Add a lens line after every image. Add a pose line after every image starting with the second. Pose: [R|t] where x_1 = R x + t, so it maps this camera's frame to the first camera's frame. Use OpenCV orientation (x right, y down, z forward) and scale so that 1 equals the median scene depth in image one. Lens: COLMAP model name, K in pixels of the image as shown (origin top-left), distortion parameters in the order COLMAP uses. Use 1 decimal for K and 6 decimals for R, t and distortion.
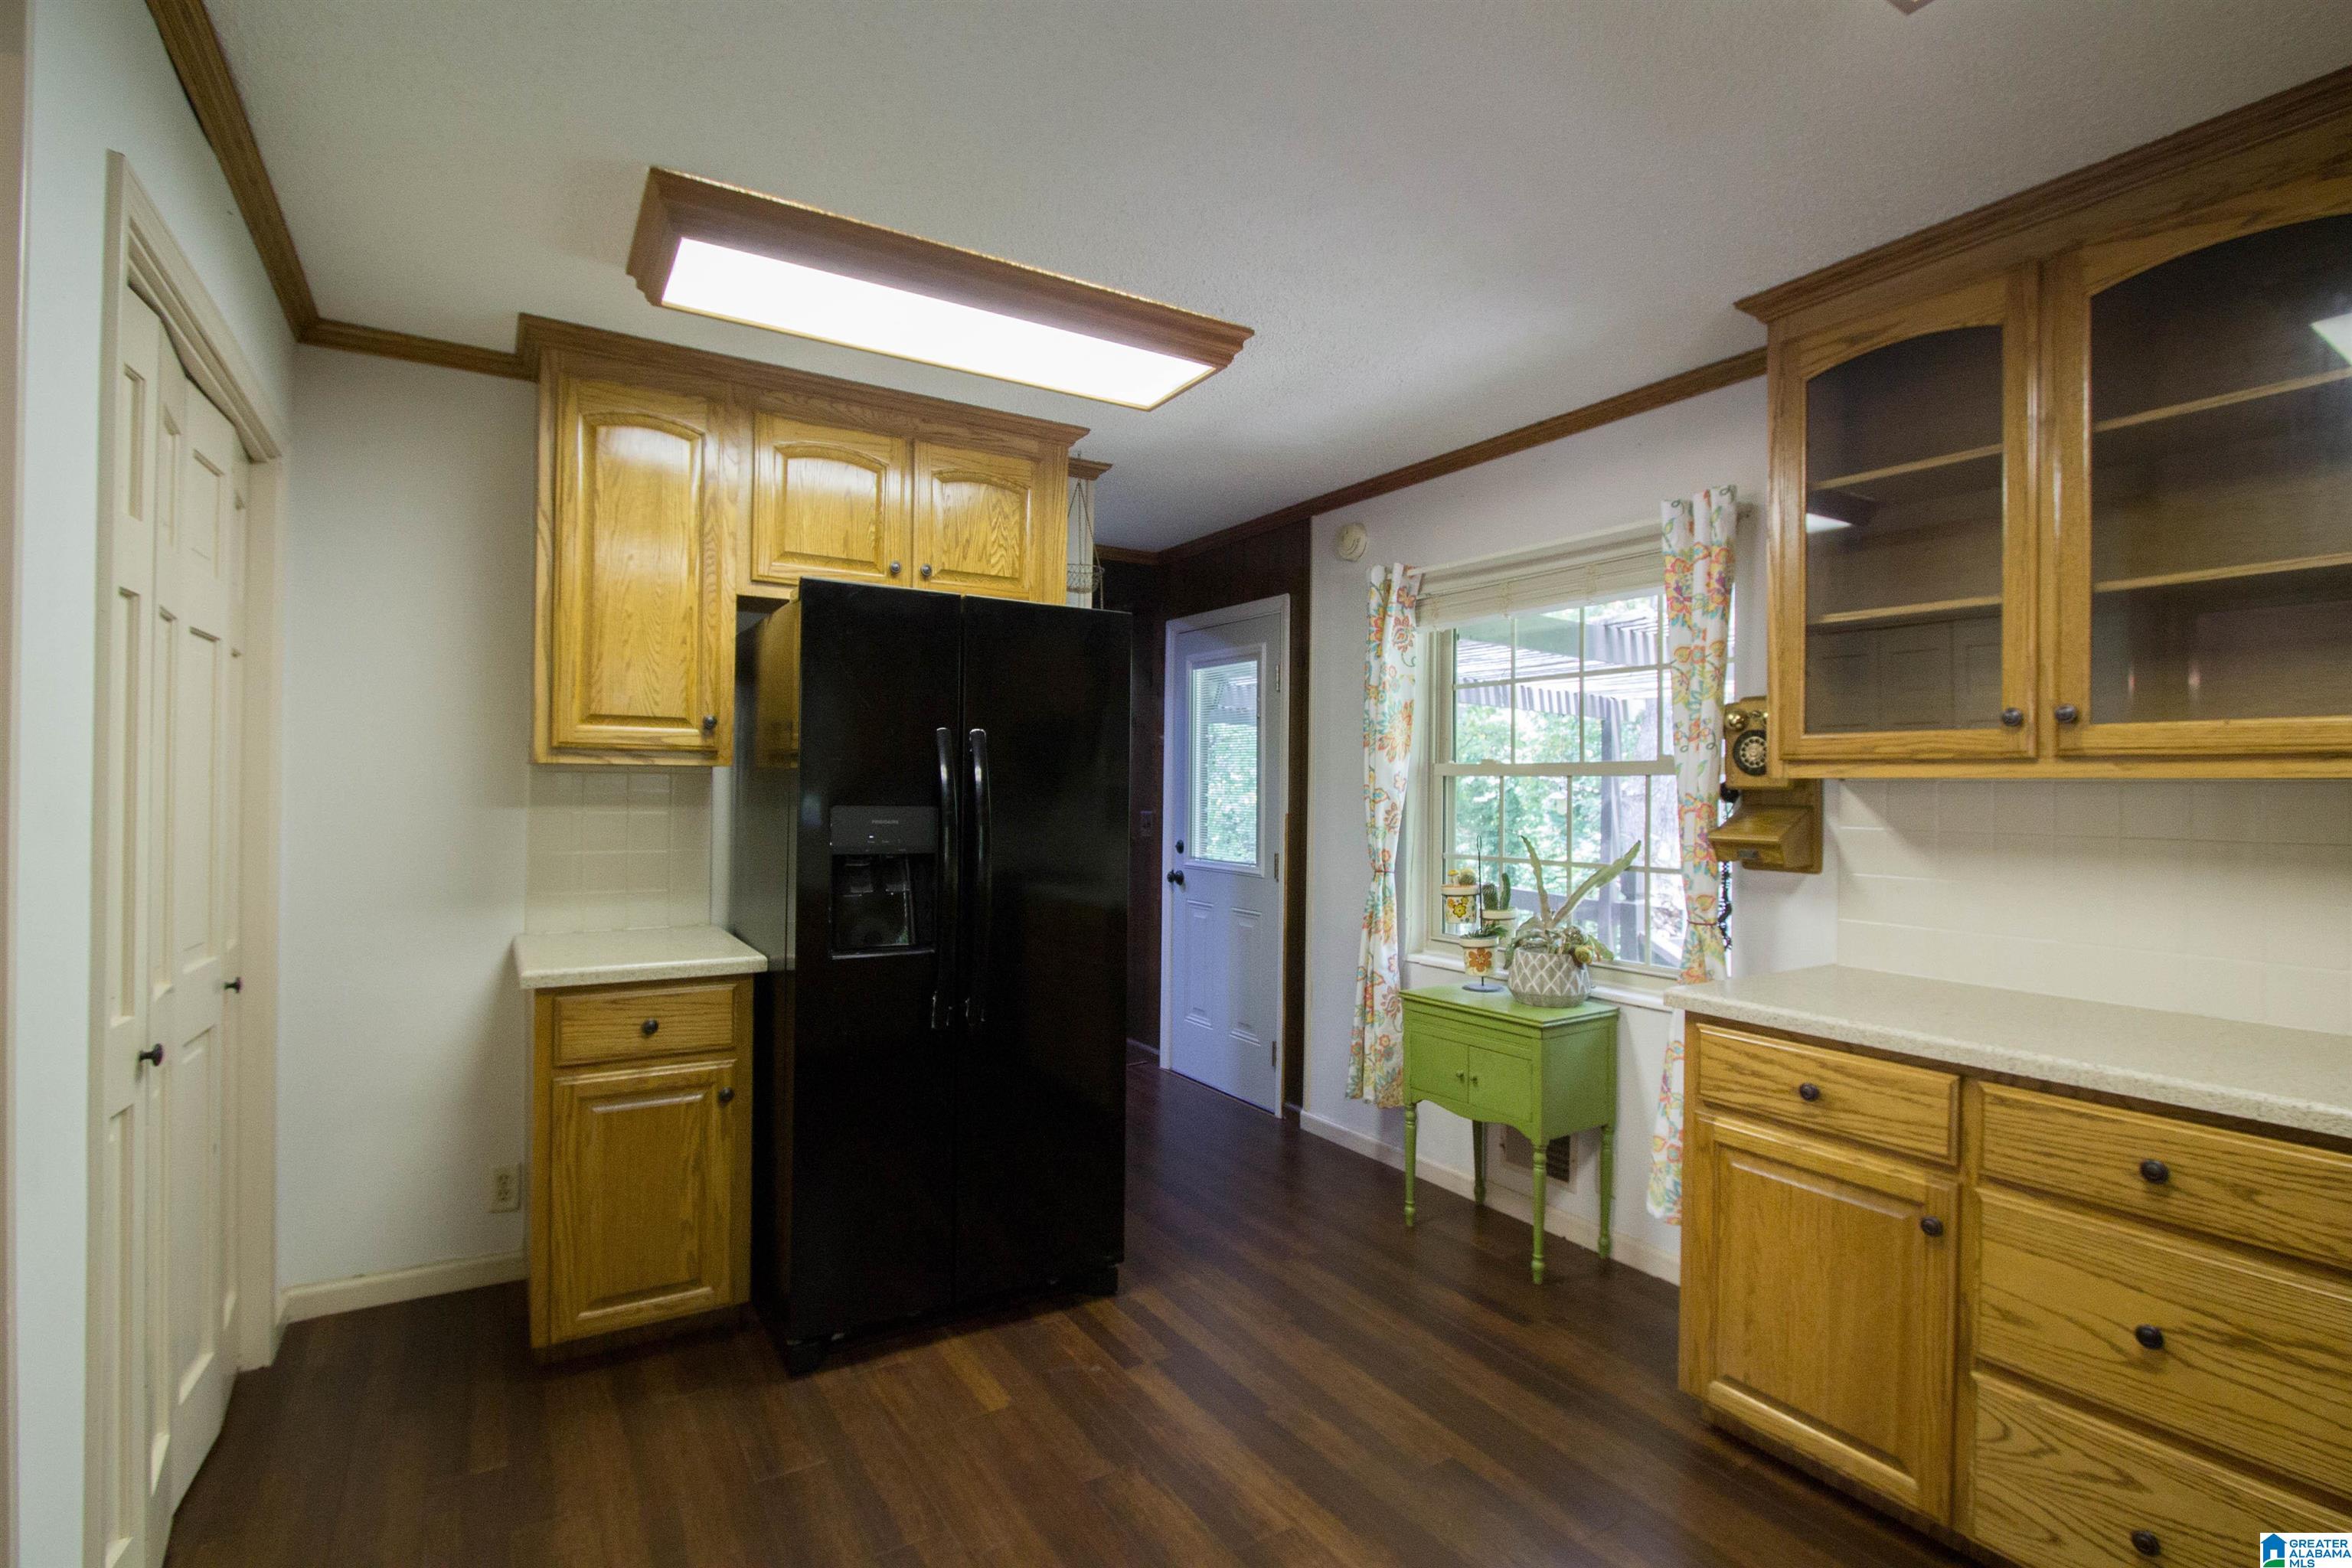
lens RADIAL K [[1111.0, 0, 1190.0], [0, 1111.0, 780.1], [0, 0, 1]] dist [-0.030621, 0.009143]
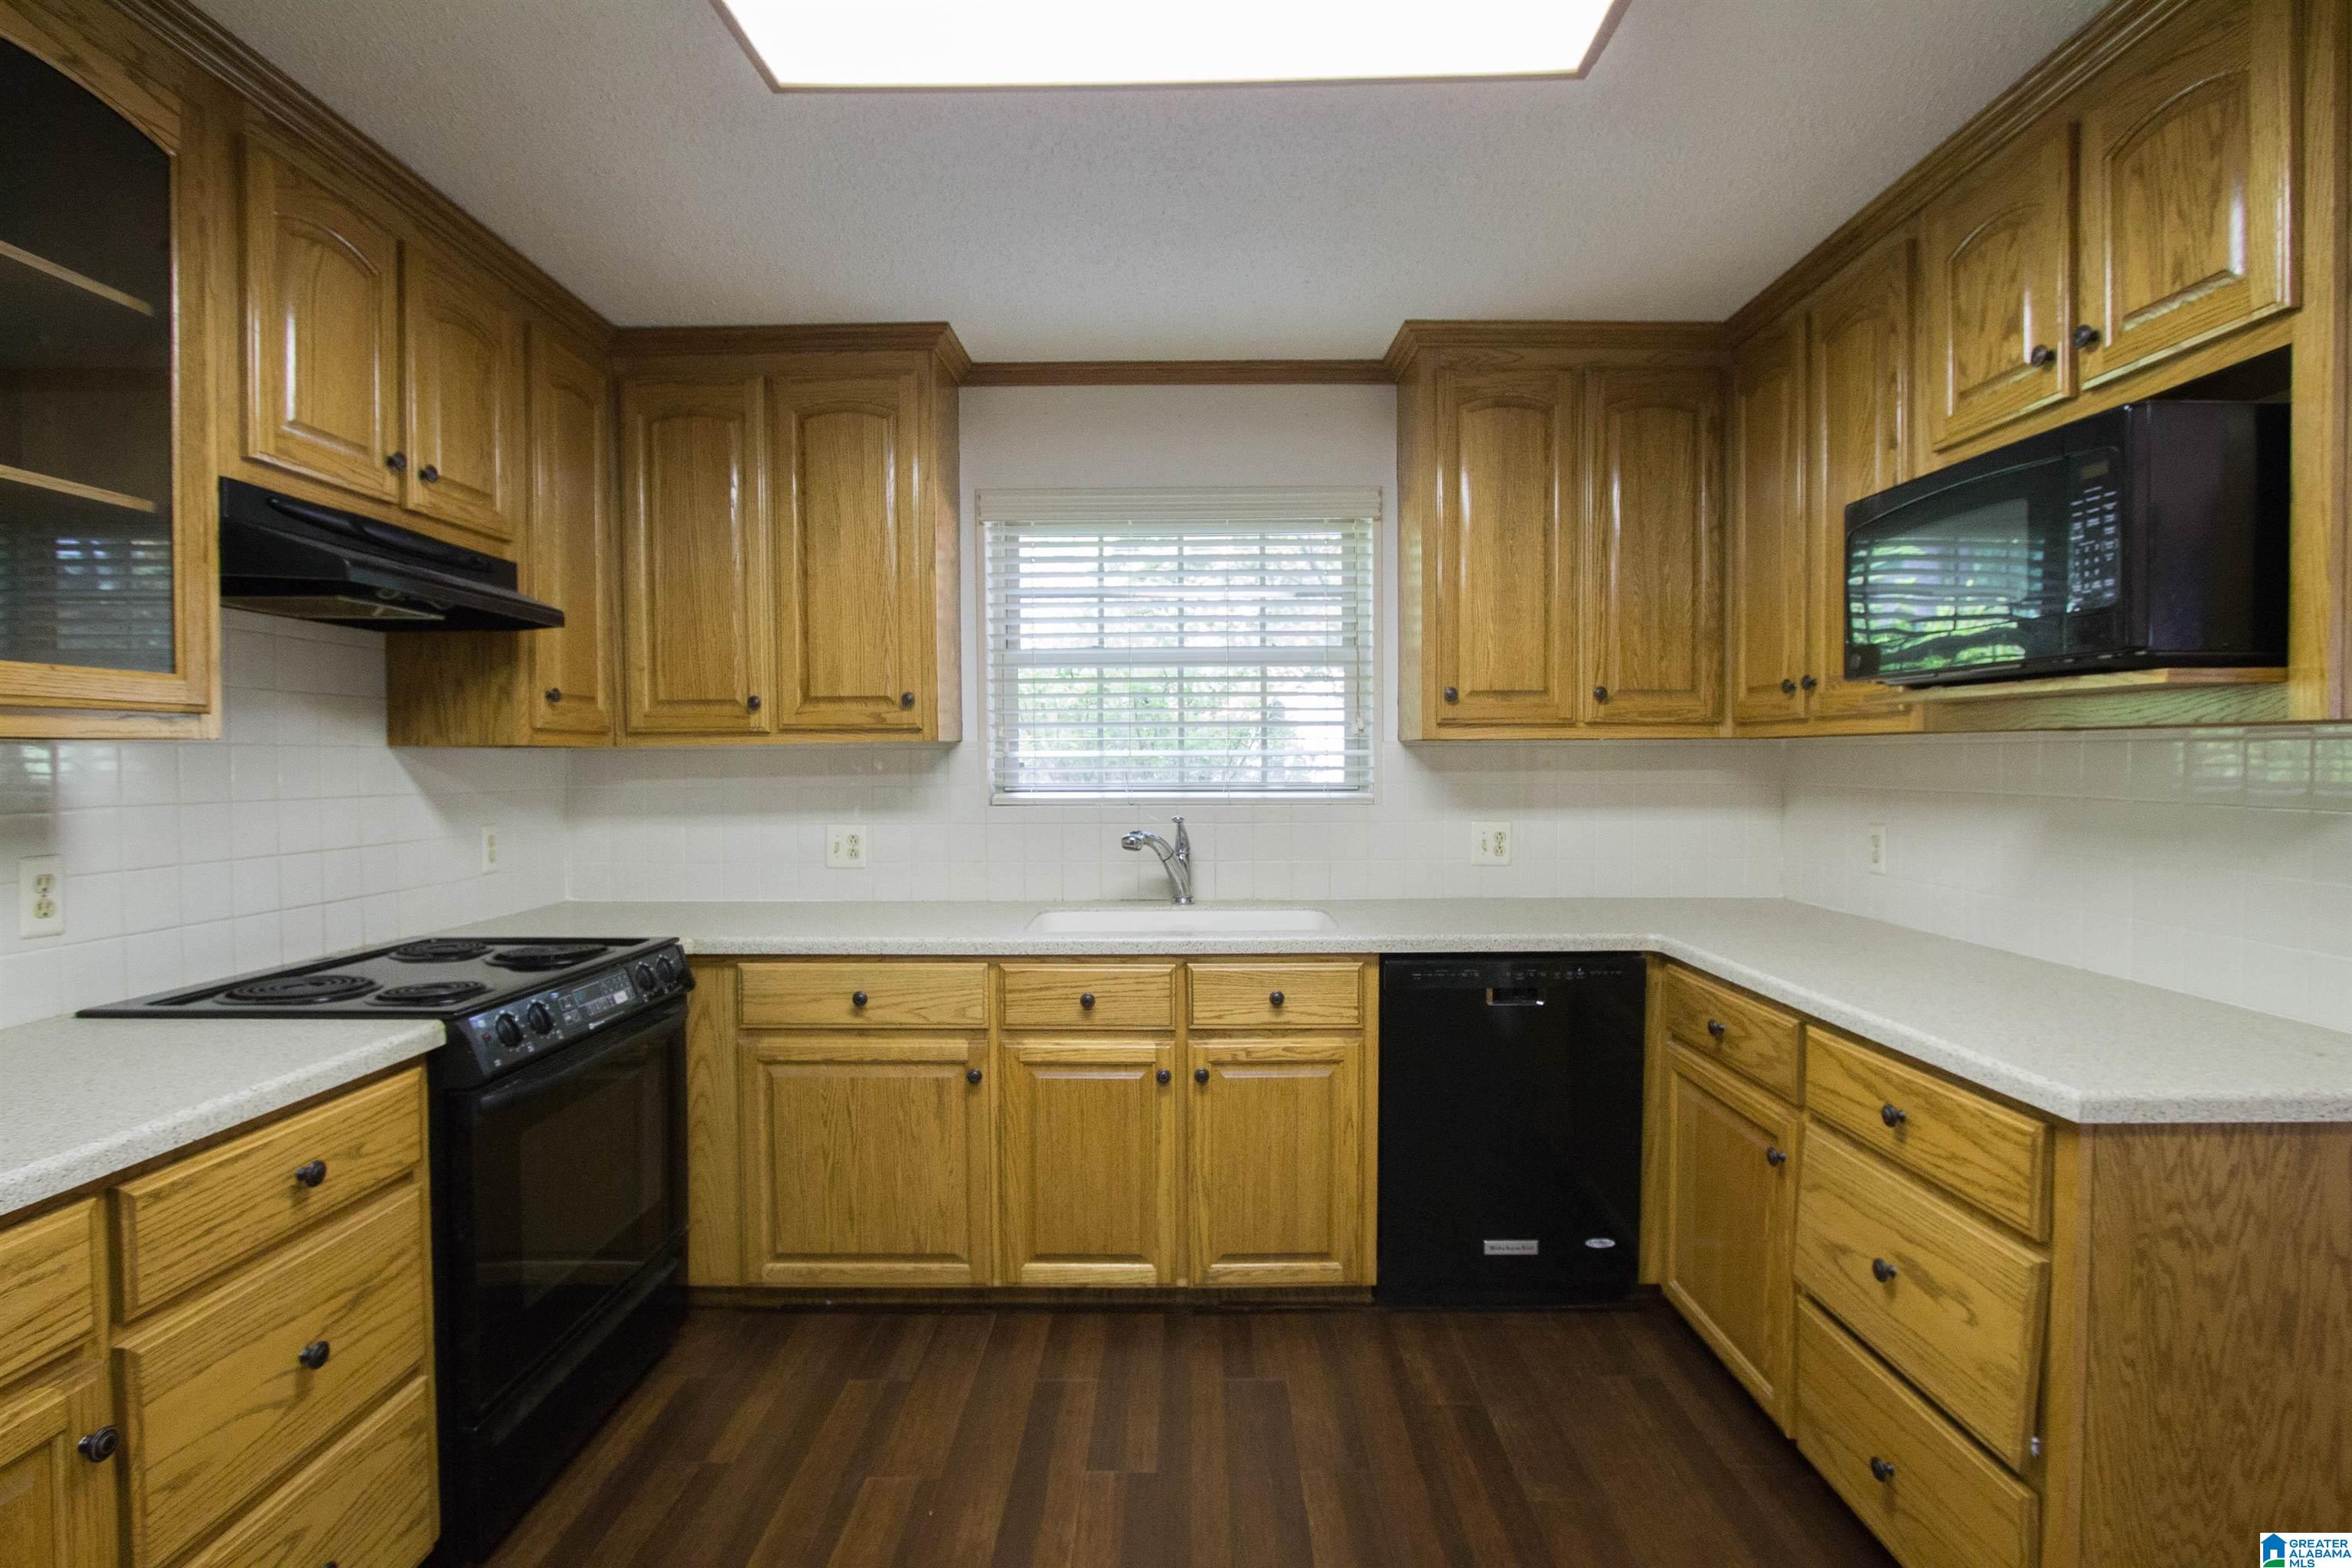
lens RADIAL K [[1111.0, 0, 1190.0], [0, 1111.0, 780.1], [0, 0, 1]] dist [-0.030621, 0.009143]
pose [[-0.848581, -0.020553, 0.528666, -0.165436], [-0.010548, 0.999704, 0.021935, 0.002442], [-0.528960, 0.013037, -0.848546, 1.083149]]
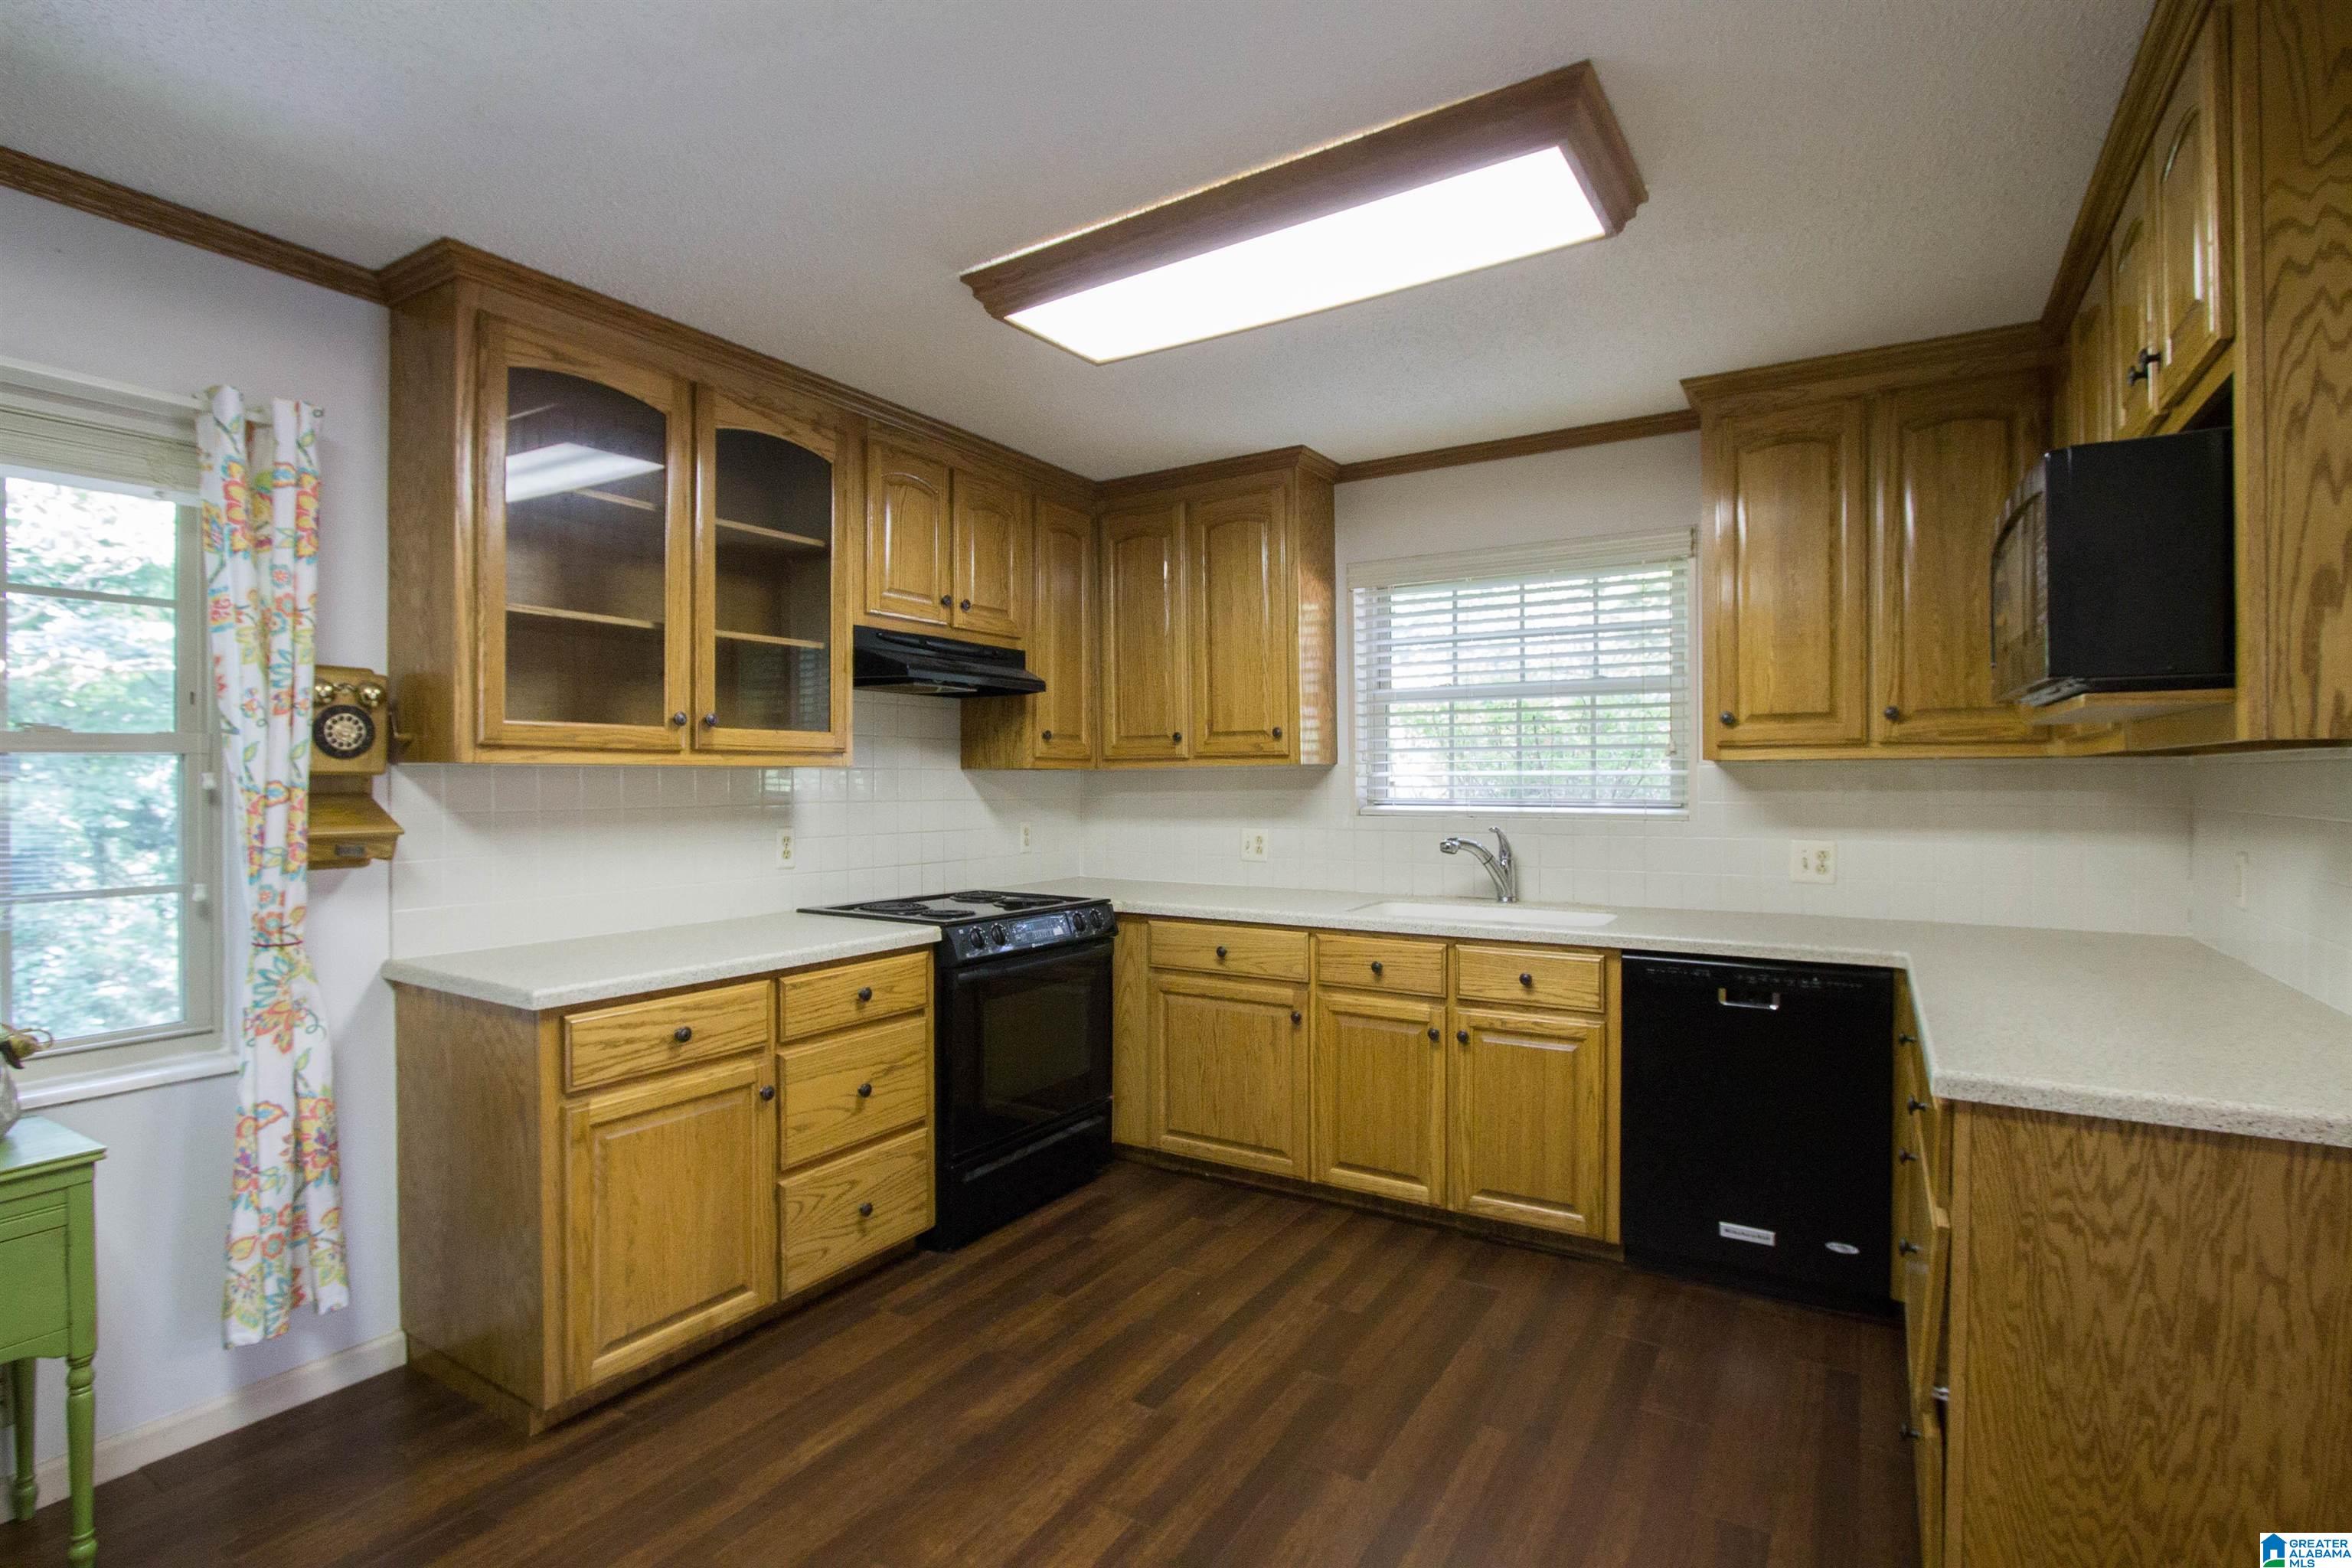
lens RADIAL K [[1111.0, 0, 1190.0], [0, 1111.0, 780.1], [0, 0, 1]] dist [-0.030621, 0.009143]
pose [[-0.447848, -0.012905, 0.894017, -0.717909], [-0.009419, 0.999908, 0.009716, -0.002683], [-0.894060, -0.004070, -0.447929, 1.042073]]
